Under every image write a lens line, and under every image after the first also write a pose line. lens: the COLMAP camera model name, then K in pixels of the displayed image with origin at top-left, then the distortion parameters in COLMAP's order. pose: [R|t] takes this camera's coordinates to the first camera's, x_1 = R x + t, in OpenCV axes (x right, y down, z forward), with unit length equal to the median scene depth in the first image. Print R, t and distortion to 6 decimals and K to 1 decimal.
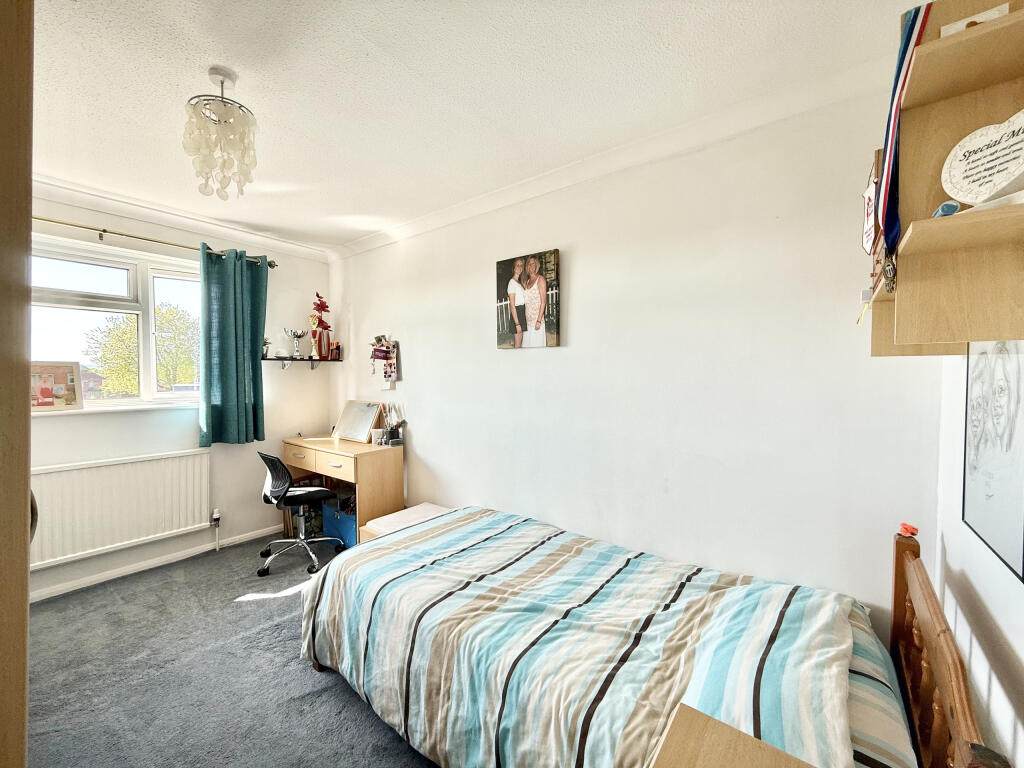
lens RADIAL K [[406.2, 0, 512.8], [0, 406.2, 381.3], [0, 0, 1]] dist [0.000803, -0.000382]
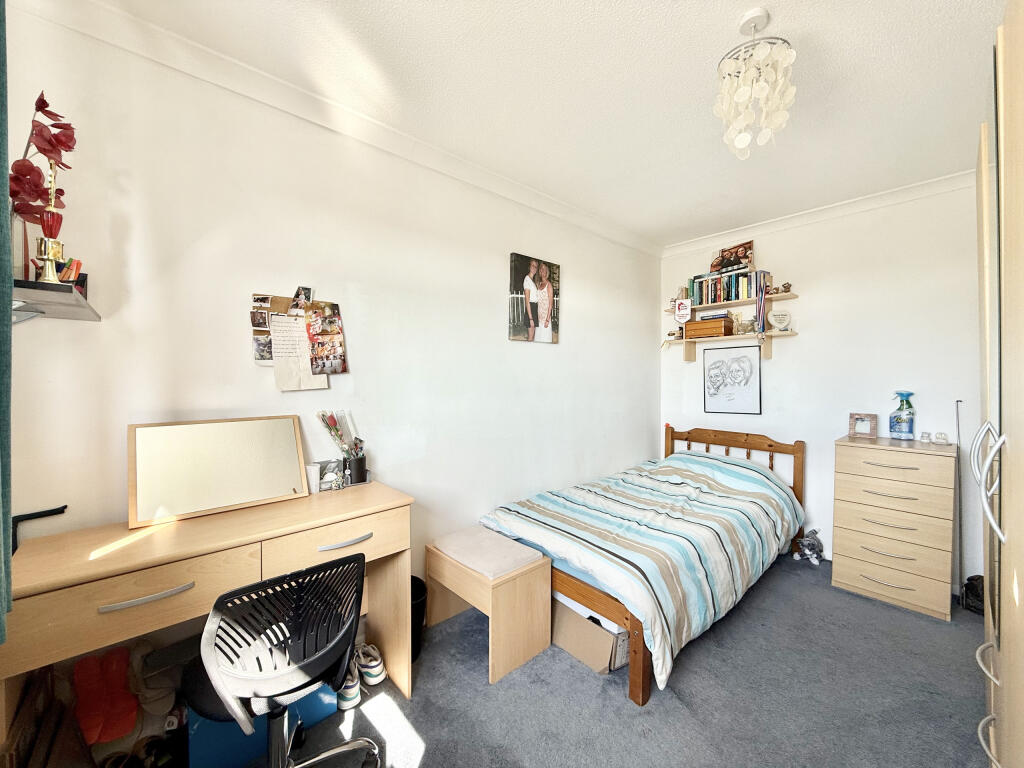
lens RADIAL K [[406.2, 0, 512.5], [0, 406.2, 379.9], [0, 0, 1]] dist [0.000803, -0.000382]
pose [[0.194033, -0.008439, 0.980959, -1.069807], [0.012282, 0.999906, 0.006173, 0.014114], [-0.980918, 0.010851, 0.194118, 0.848084]]
